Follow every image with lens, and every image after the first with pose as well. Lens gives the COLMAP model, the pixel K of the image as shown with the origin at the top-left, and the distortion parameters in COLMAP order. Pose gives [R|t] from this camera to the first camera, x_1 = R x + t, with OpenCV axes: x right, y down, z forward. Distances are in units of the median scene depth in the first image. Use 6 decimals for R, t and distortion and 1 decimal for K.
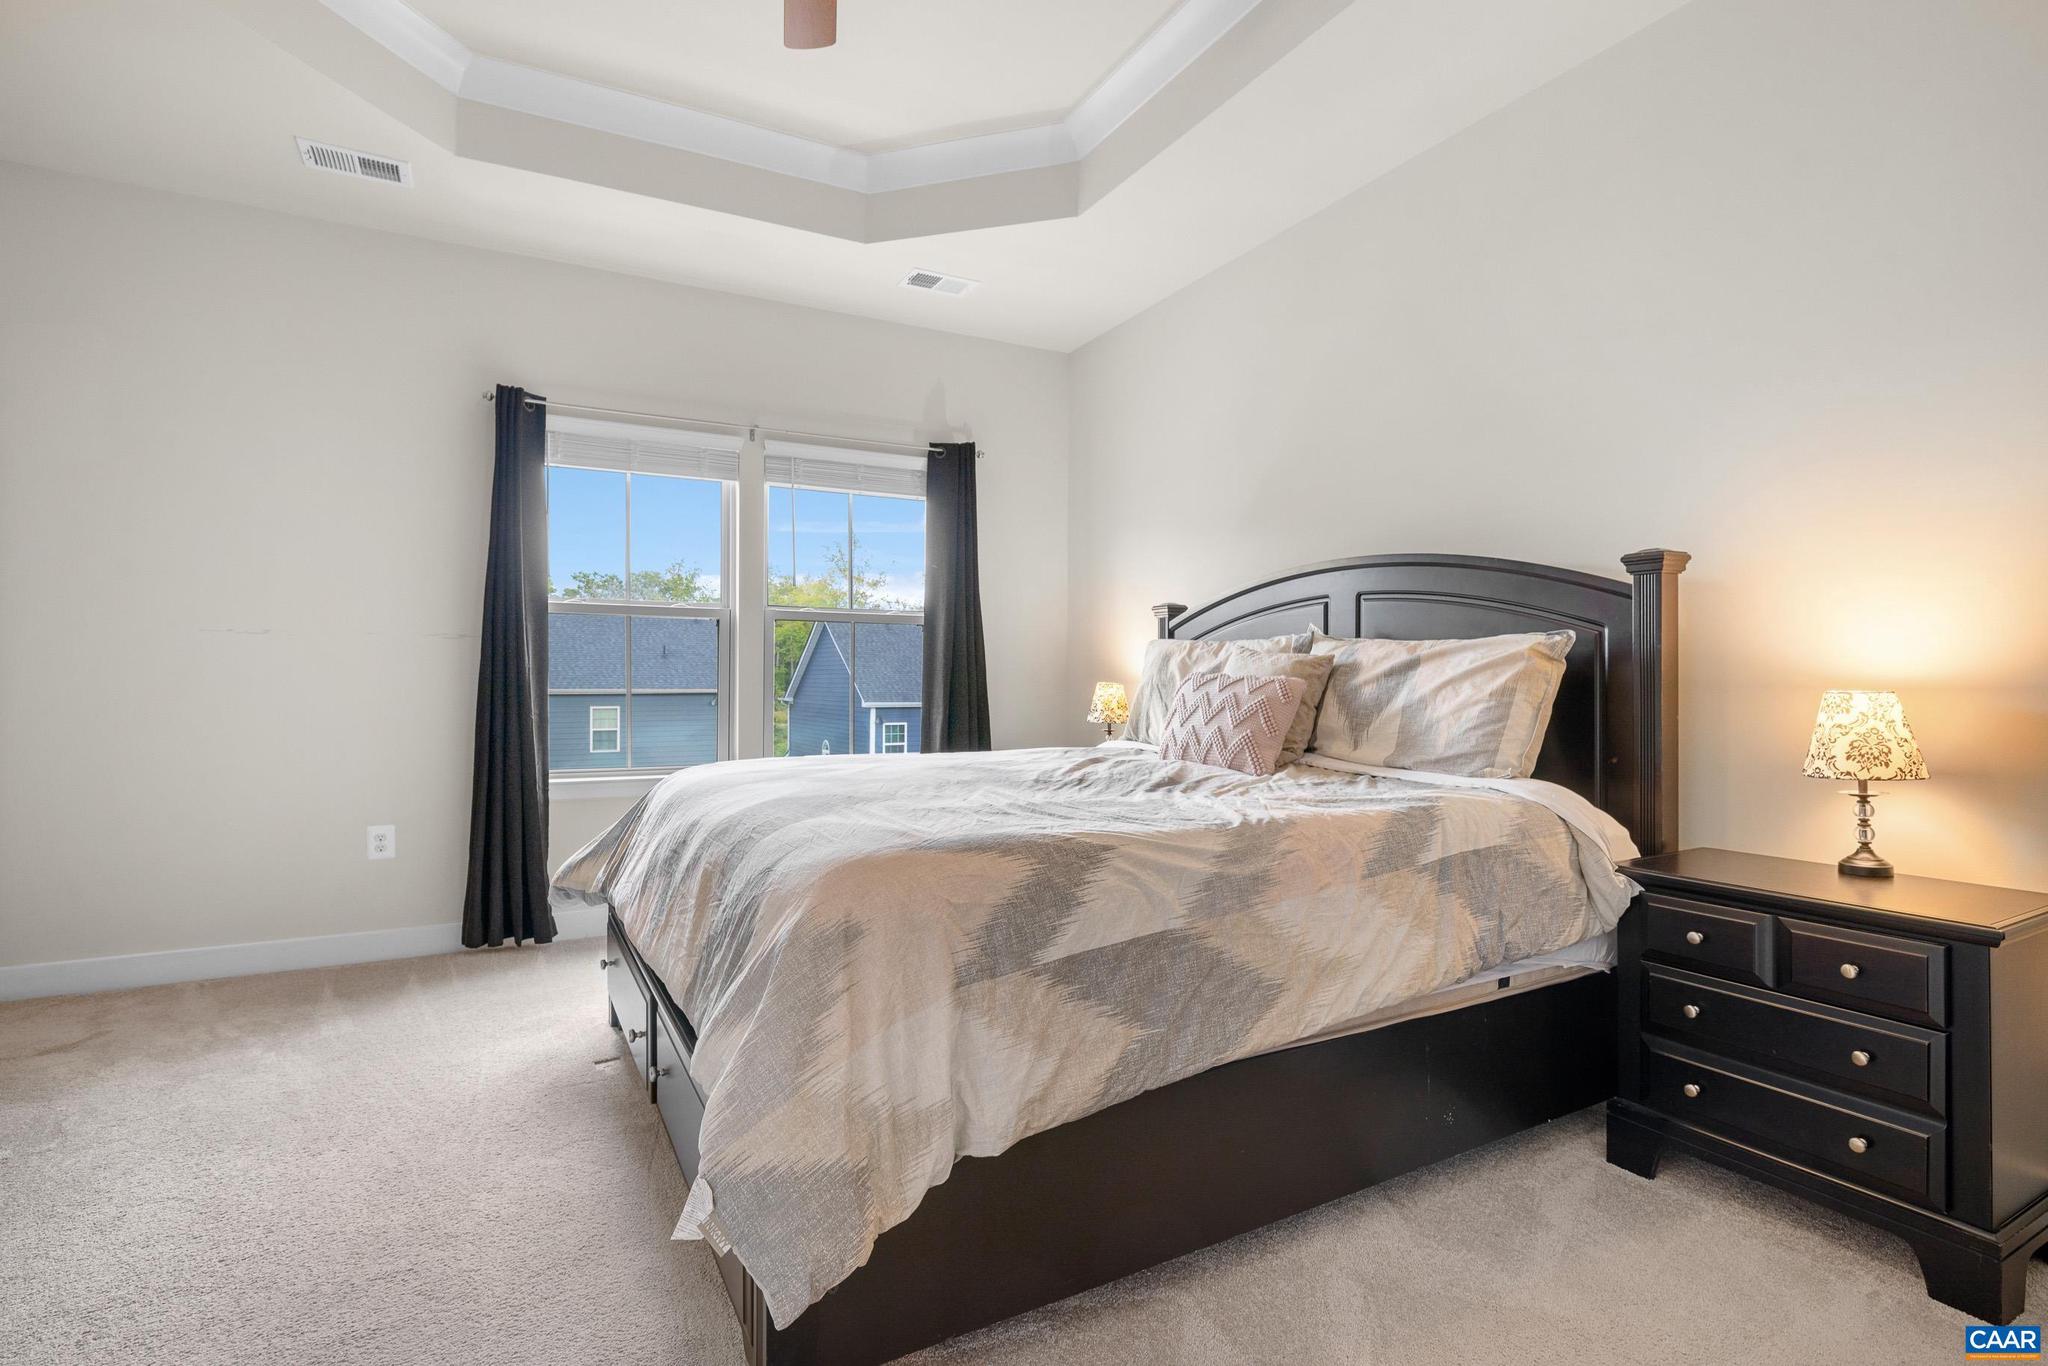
lens RADIAL K [[996.8, 0, 1015.6], [0, 996.8, 680.0], [0, 0, 1]] dist [-0.001202, -0.001574]
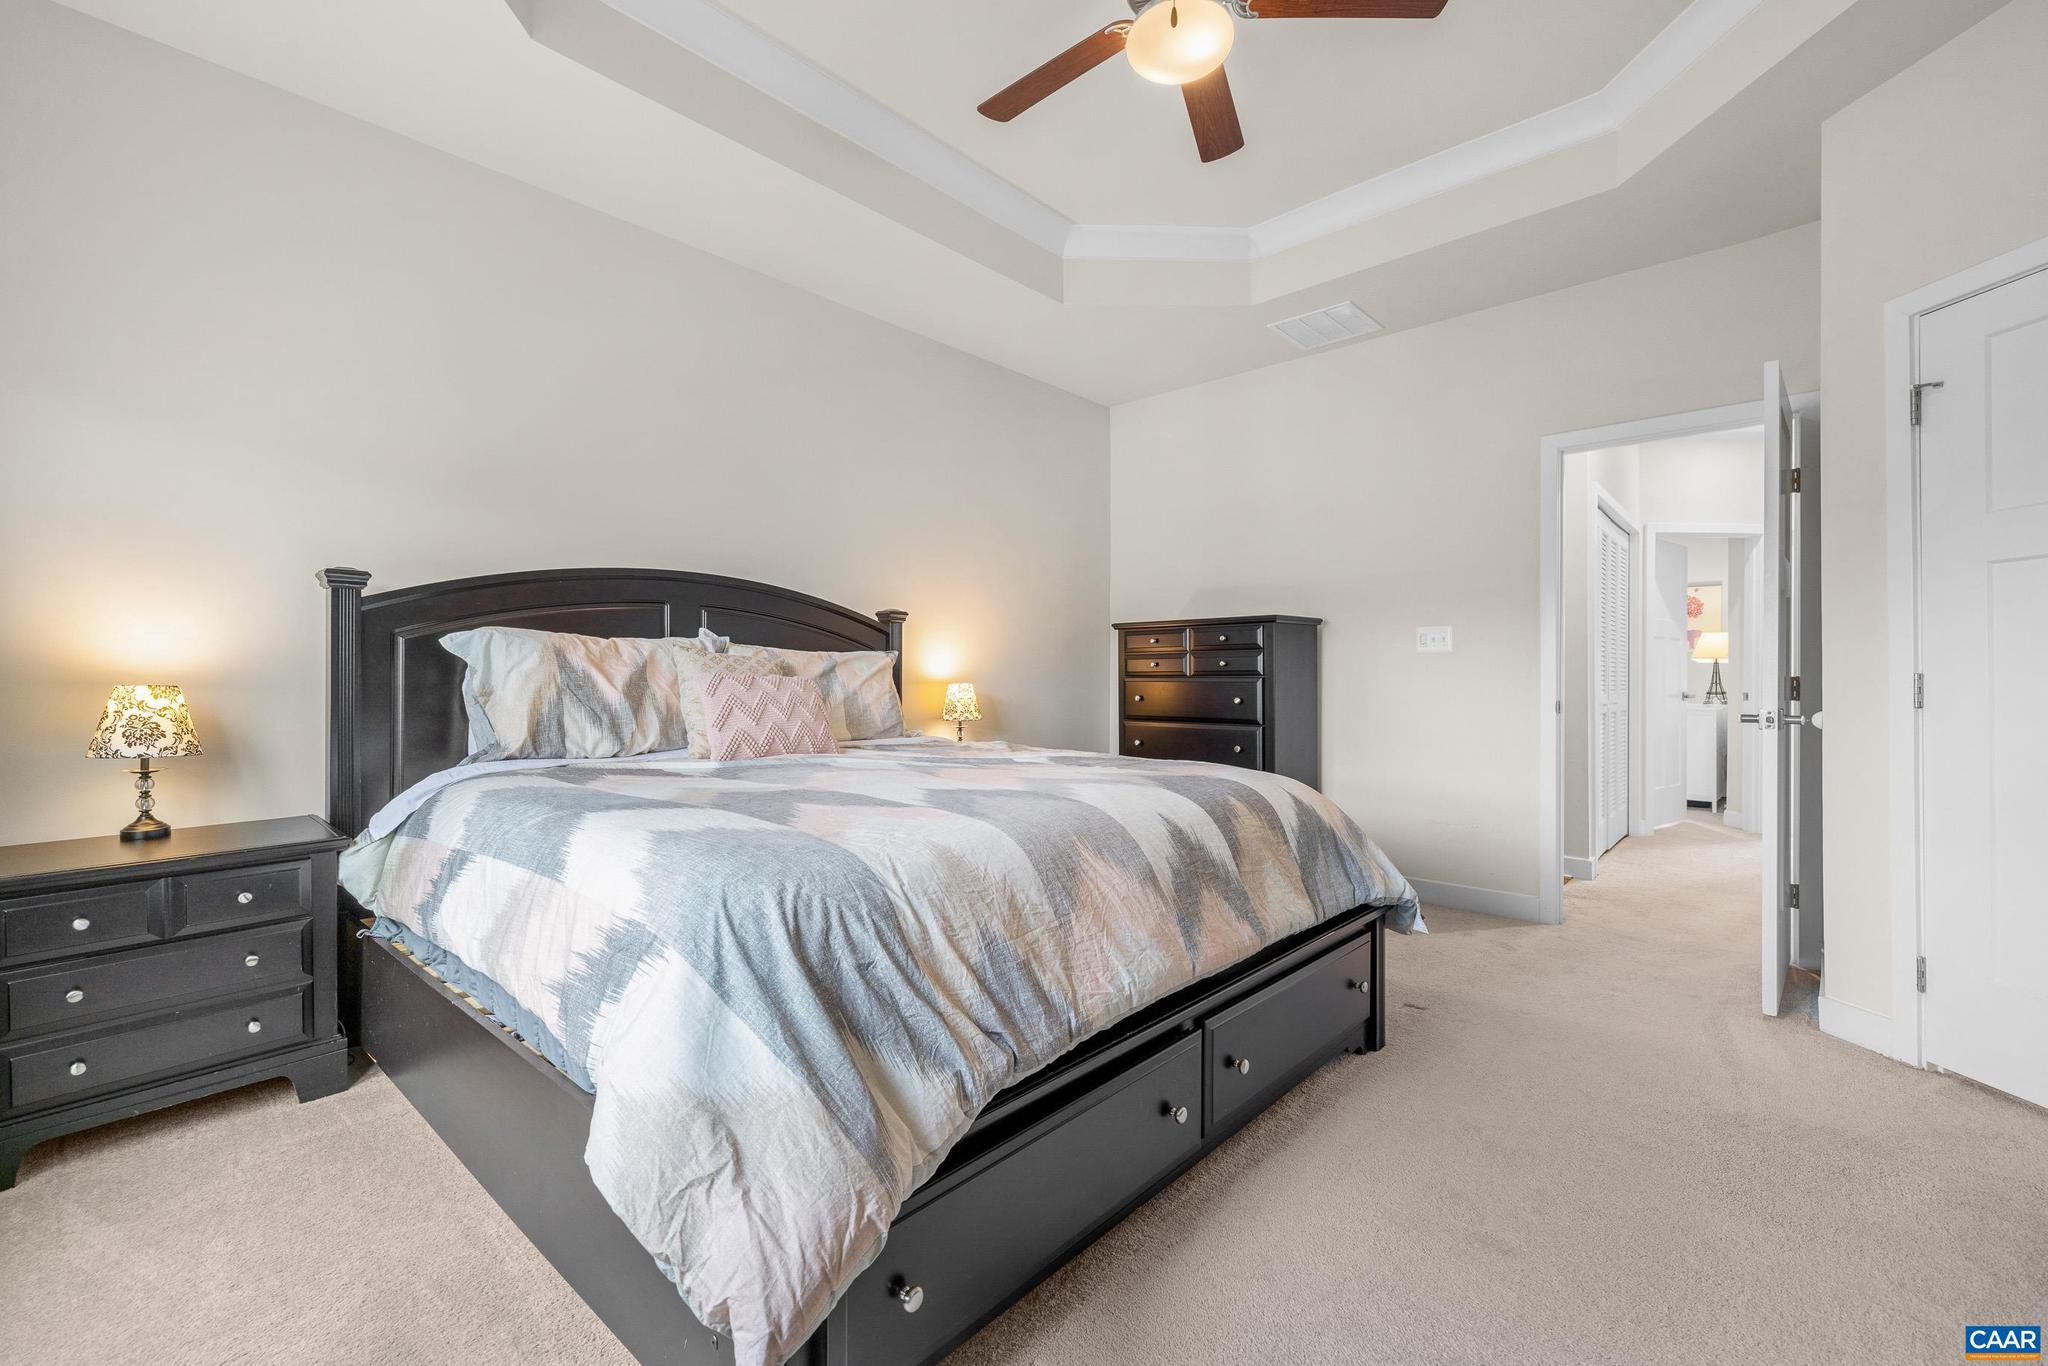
lens RADIAL K [[864.2, 0, 1029.2], [0, 864.2, 680.6], [0, 0, 1]] dist [0.002558, -0.001731]
pose [[-0.340469, 0.000550, 0.940256, -0.879024], [0.003508, 0.999994, 0.000686, 0.001679], [-0.940249, 0.003532, -0.340469, 1.180807]]
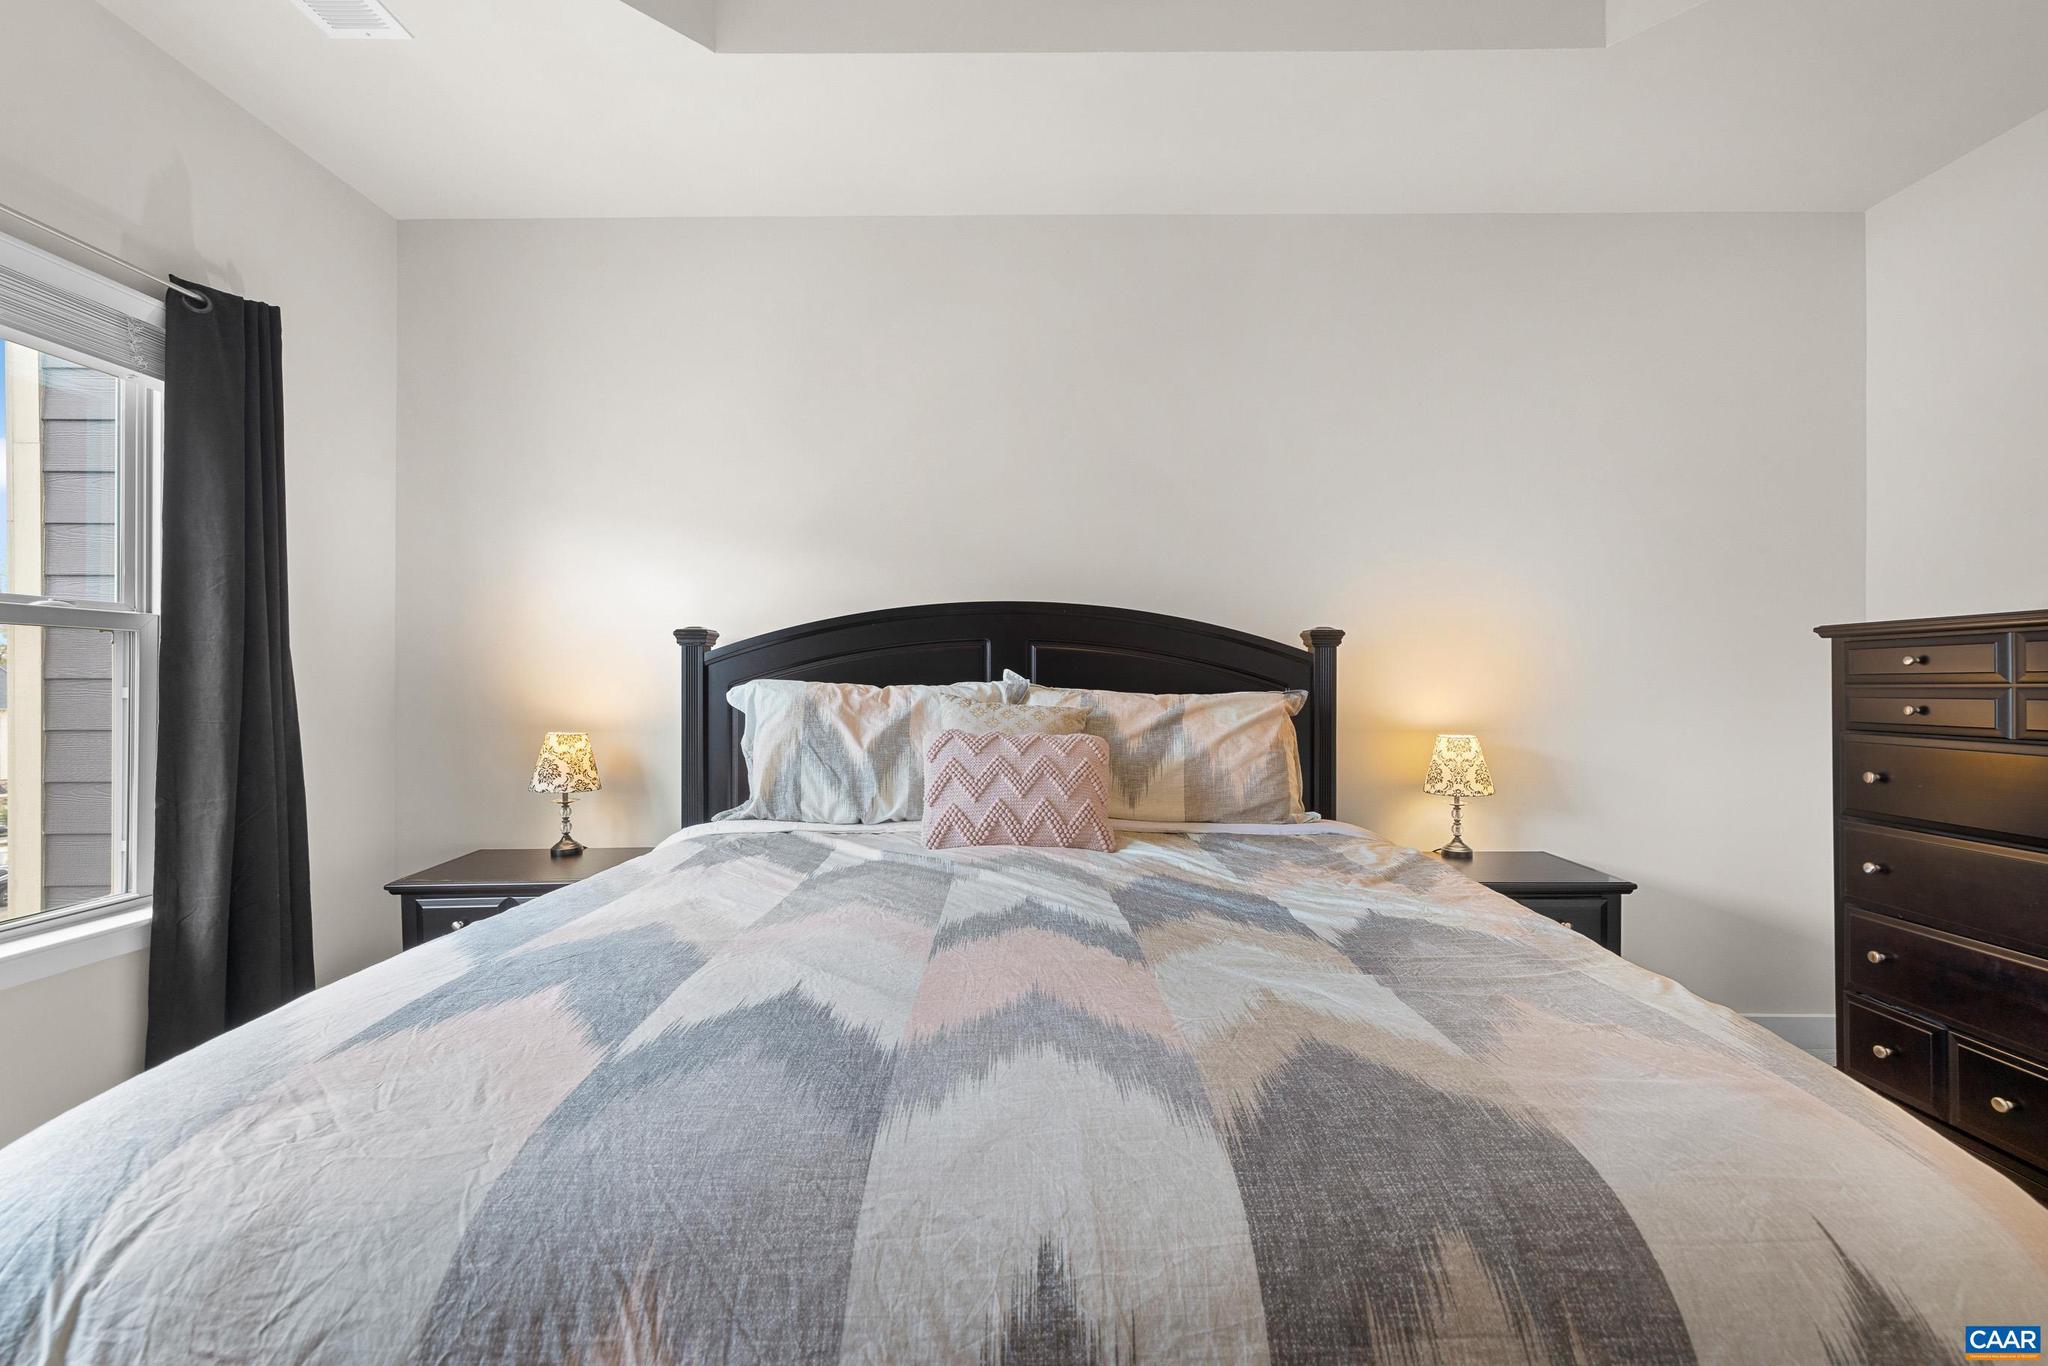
lens RADIAL K [[864.2, 0, 1029.4], [0, 864.2, 685.6], [0, 0, 1]] dist [0.002558, -0.001731]
pose [[0.471204, -0.000750, 0.882024, -0.474528], [0.001447, 0.999999, 0.000077, -0.050962], [-0.882023, 0.001240, 0.471204, 0.726896]]
